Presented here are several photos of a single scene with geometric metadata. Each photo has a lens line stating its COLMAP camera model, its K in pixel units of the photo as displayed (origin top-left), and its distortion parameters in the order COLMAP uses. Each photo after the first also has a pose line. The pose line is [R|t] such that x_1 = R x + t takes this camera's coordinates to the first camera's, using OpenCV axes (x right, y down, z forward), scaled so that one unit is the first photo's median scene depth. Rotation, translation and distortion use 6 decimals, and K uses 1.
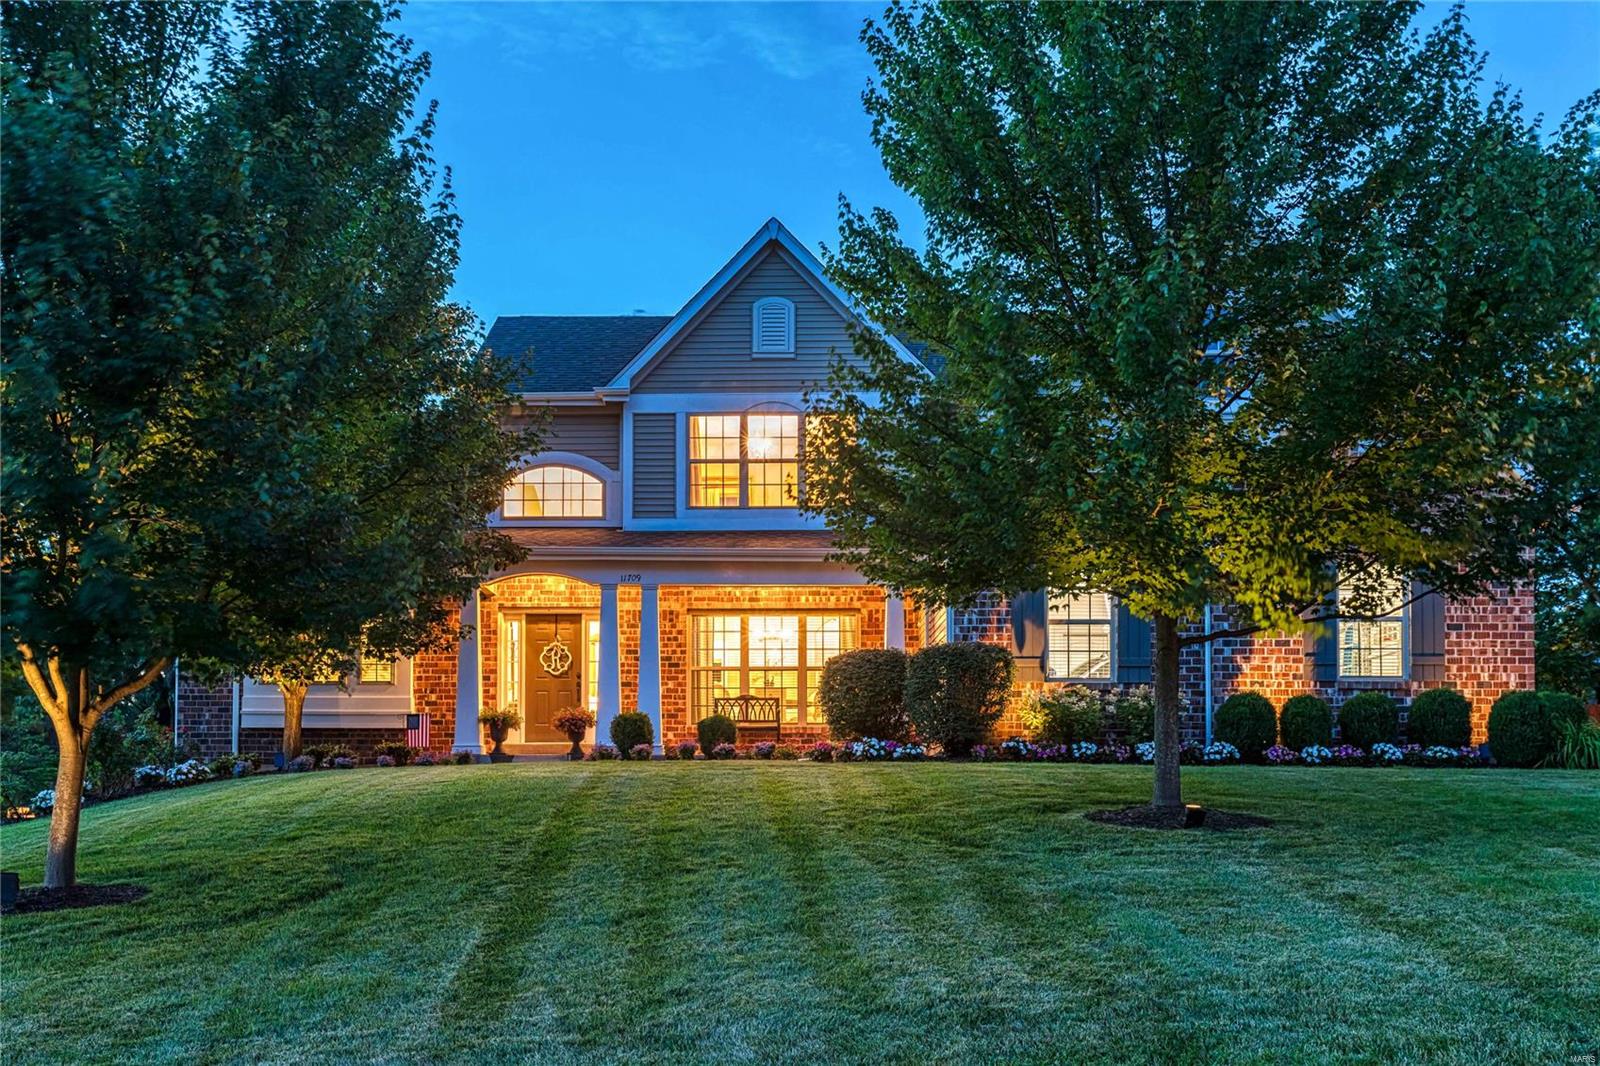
lens RADIAL K [[1479.4, 0, 794.0], [0, 1479.4, 538.0], [0, 0, 1]] dist [-0.008323, 0.000000]
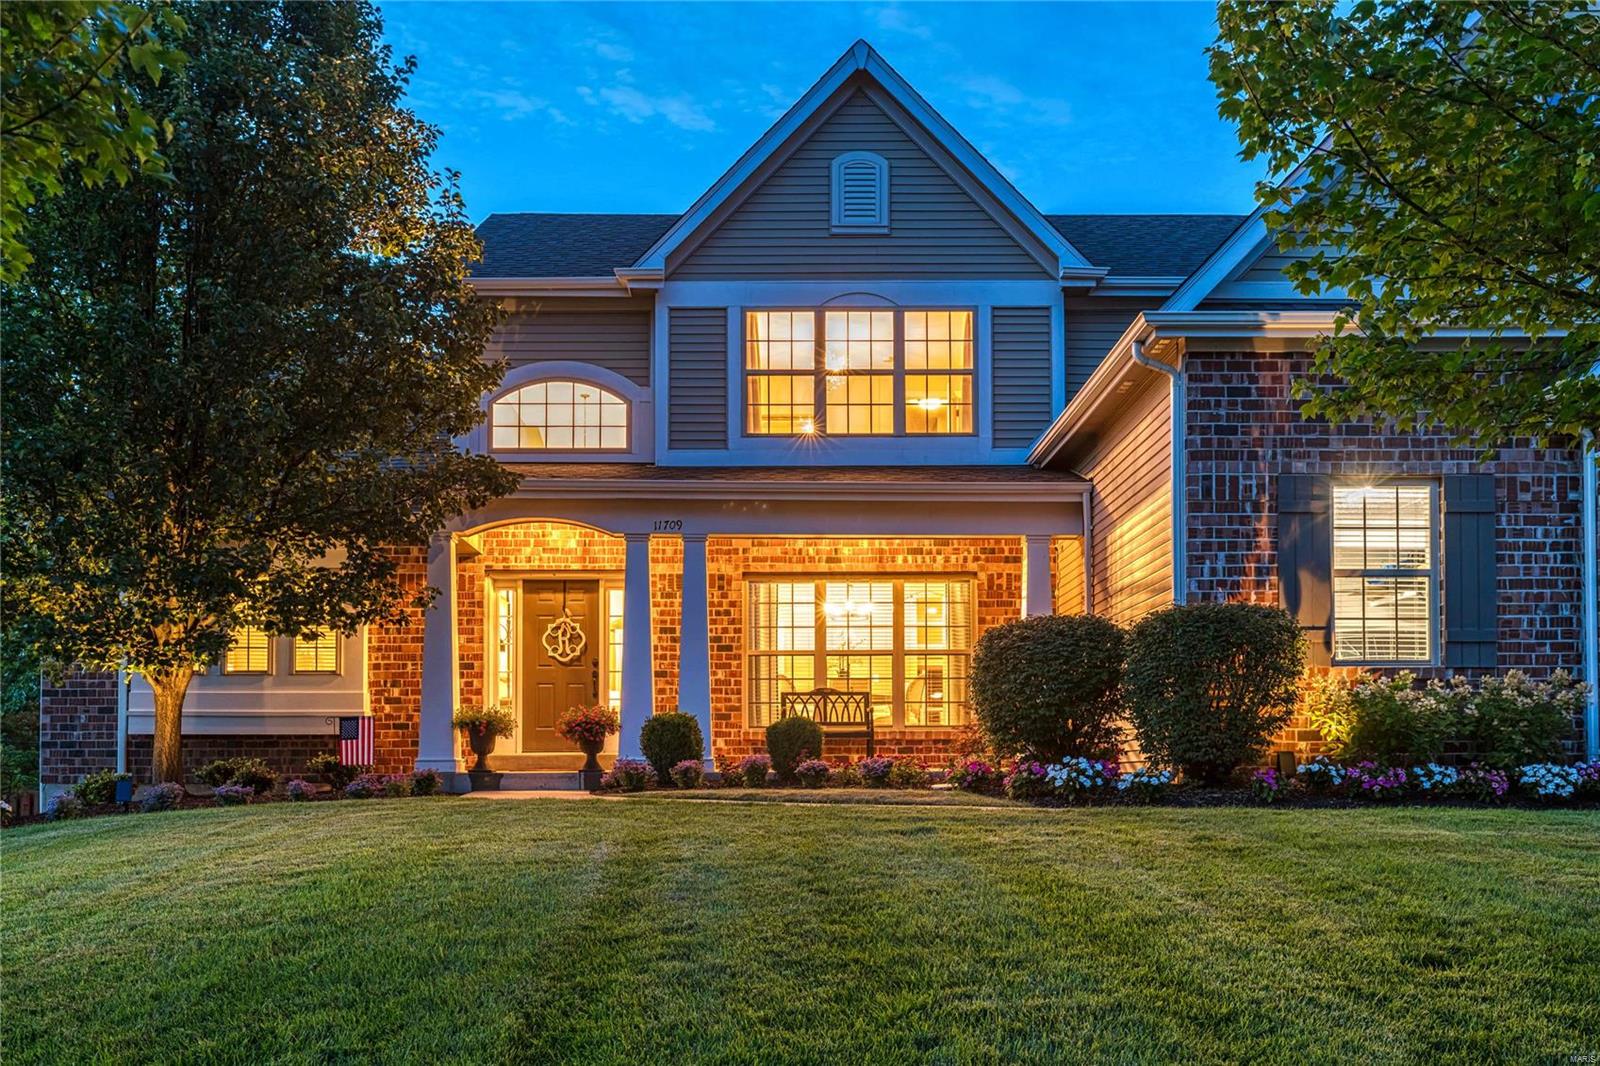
lens RADIAL K [[1382.3, 0, 875.9], [0, 1382.3, 592.1], [0, 0, 1]] dist [-0.020802, -0.007412]
pose [[0.998564, 0.001052, 0.053560, -0.043327], [-0.002997, 0.999338, 0.036247, 0.032981], [-0.053486, -0.036356, 0.997907, 0.310476]]
